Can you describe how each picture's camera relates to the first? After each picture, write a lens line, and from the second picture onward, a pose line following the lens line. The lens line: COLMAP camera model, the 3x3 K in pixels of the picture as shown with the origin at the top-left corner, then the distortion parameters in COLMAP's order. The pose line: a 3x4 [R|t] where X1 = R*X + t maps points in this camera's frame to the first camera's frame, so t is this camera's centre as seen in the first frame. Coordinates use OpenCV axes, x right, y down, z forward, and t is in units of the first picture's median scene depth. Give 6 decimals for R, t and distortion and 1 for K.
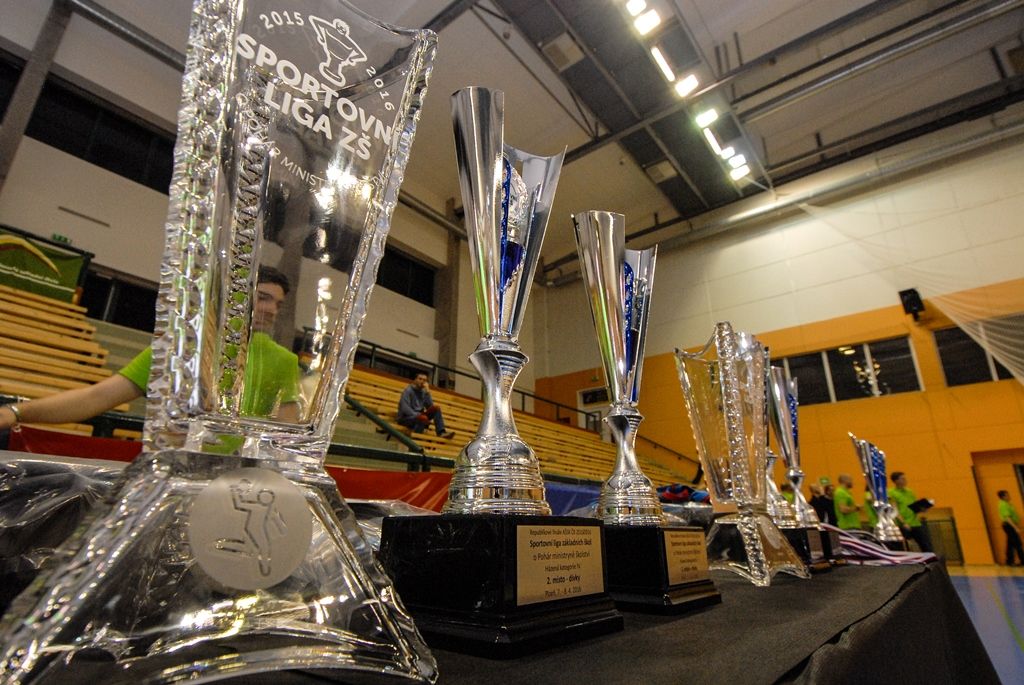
lens RADIAL K [[533.3, 0, 512.0], [0, 533.3, 342.5], [0, 0, 1]] dist [0.031829, -0.033103]
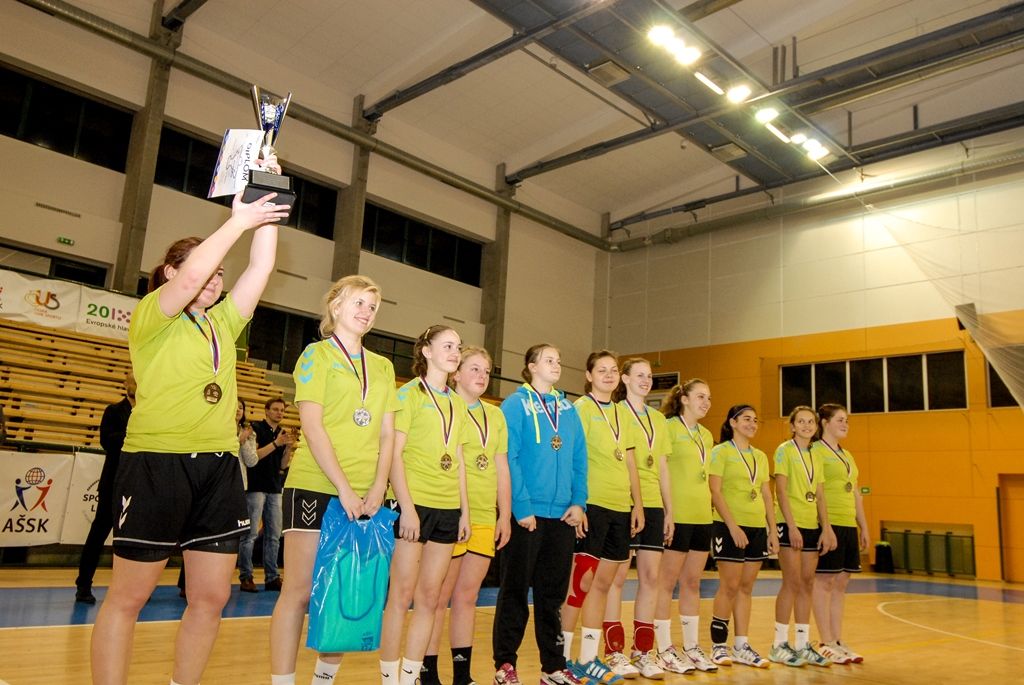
lens RADIAL K [[847.5, 0, 512.0], [0, 847.5, 342.5], [0, 0, 1]] dist [0.057655, -0.000890]
pose [[0.993635, 0.034574, -0.107210, 0.078035], [-0.019945, 0.990694, 0.134637, -0.185546], [0.110867, -0.131642, 0.985078, -0.520662]]
